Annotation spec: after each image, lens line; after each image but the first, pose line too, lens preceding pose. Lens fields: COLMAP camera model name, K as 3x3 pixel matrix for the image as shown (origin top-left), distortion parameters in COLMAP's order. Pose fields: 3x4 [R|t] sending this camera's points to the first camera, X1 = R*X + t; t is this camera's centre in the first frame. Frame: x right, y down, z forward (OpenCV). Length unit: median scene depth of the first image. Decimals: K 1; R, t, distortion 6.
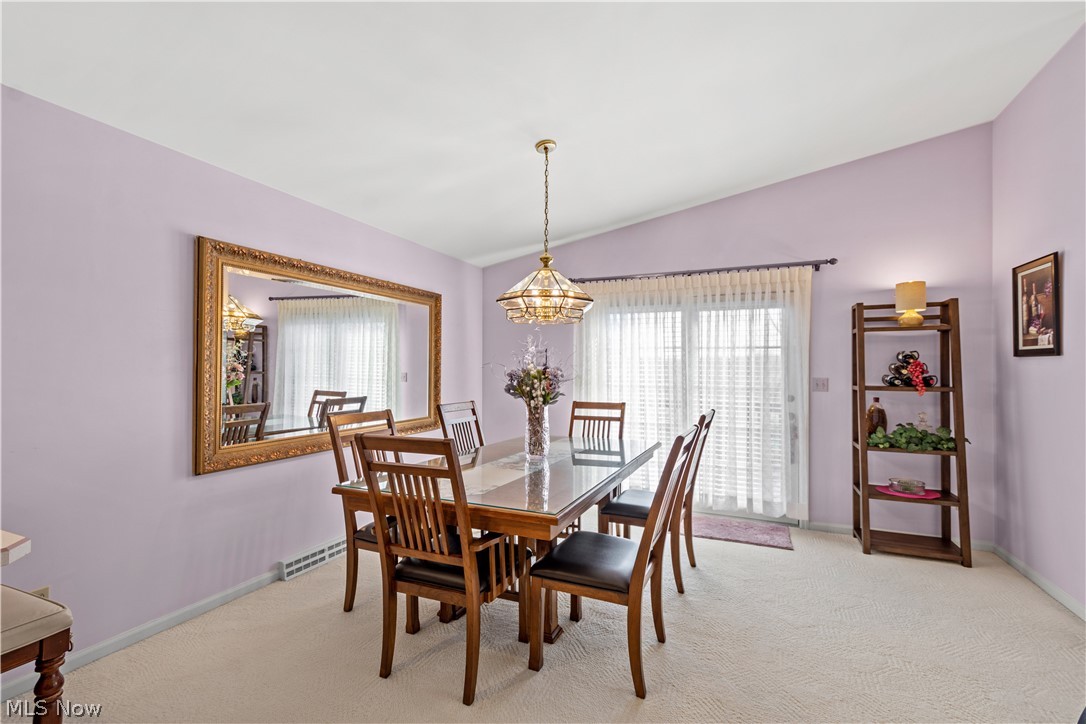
lens RADIAL K [[470.2, 0, 561.6], [0, 470.2, 366.1], [0, 0, 1]] dist [0.000116, -0.000108]
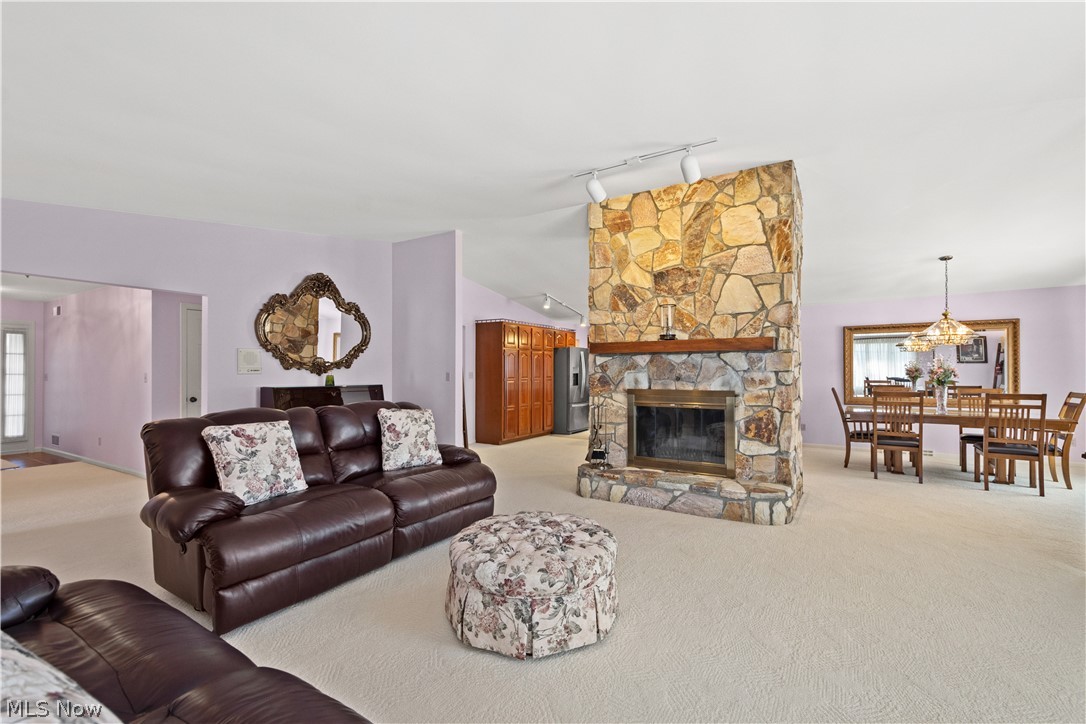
lens RADIAL K [[484.6, 0, 544.6], [0, 484.6, 368.4], [0, 0, 1]] dist [0.002152, 0.000259]
pose [[-0.174085, -0.009798, -0.984682, 1.896257], [0.008729, 0.999896, -0.011492, 0.013040], [0.984692, -0.010596, -0.173982, -0.277734]]
